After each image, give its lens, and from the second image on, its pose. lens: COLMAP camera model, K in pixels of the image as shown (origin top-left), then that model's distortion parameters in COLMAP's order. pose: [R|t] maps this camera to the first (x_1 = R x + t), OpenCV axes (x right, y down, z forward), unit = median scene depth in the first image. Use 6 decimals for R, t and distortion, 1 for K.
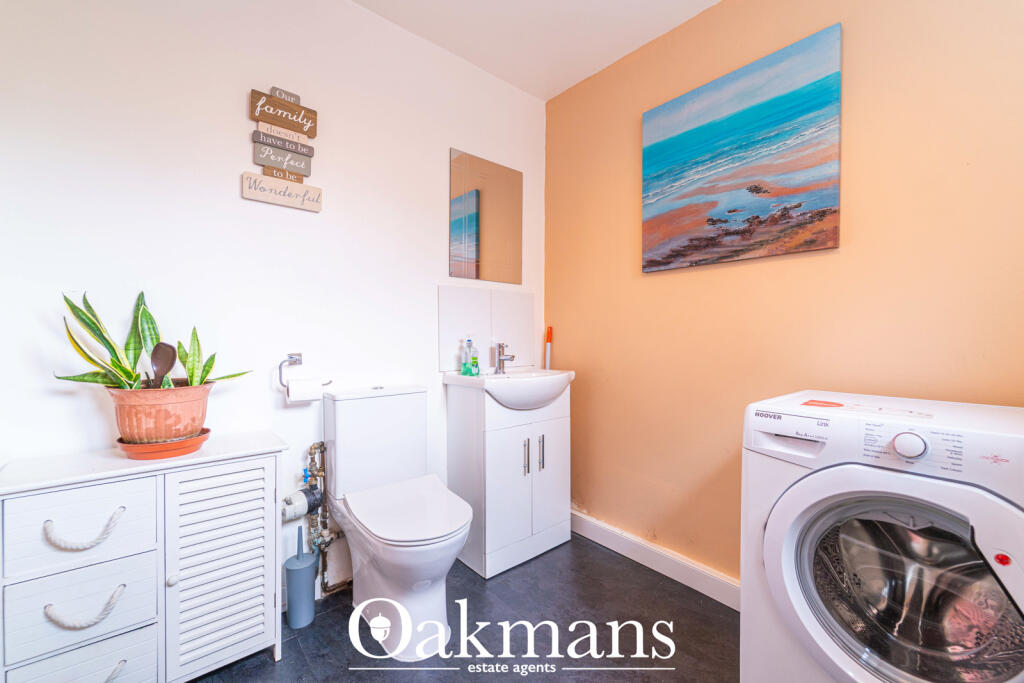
lens RADIAL K [[414.0, 0, 513.5], [0, 414.0, 339.4], [0, 0, 1]] dist [0.000229, -0.000104]
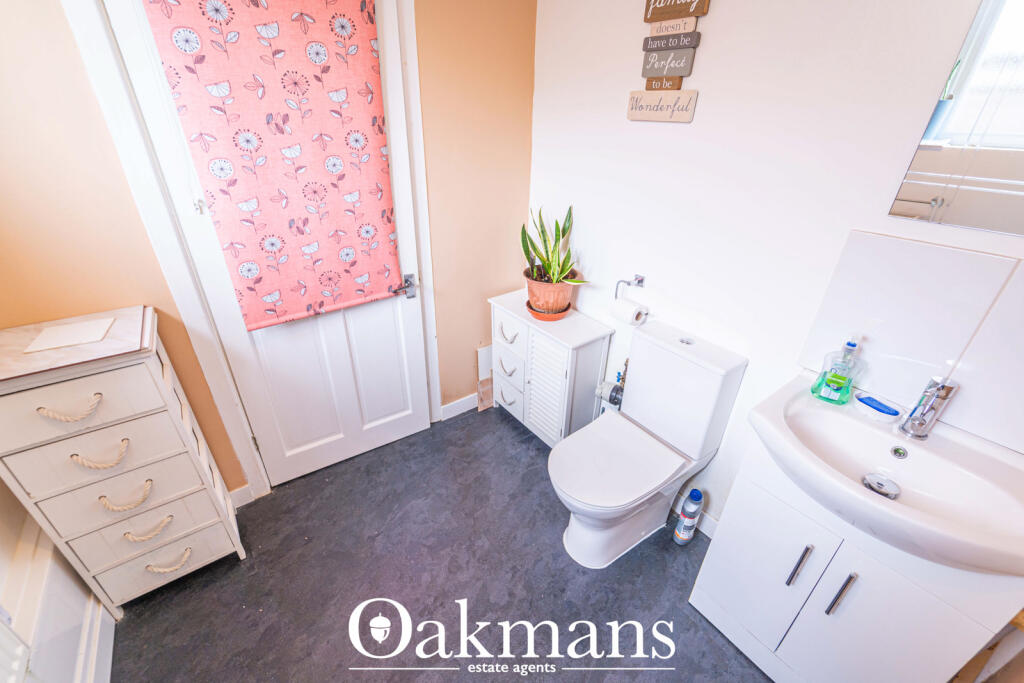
lens RADIAL K [[414.0, 0, 513.5], [0, 414.0, 339.4], [0, 0, 1]] dist [0.000229, -0.000104]
pose [[-0.061664, 0.471984, -0.879448, 0.517476], [-0.031502, 0.879765, 0.474363, -0.325352], [0.997600, 0.056955, -0.039382, 0.746958]]
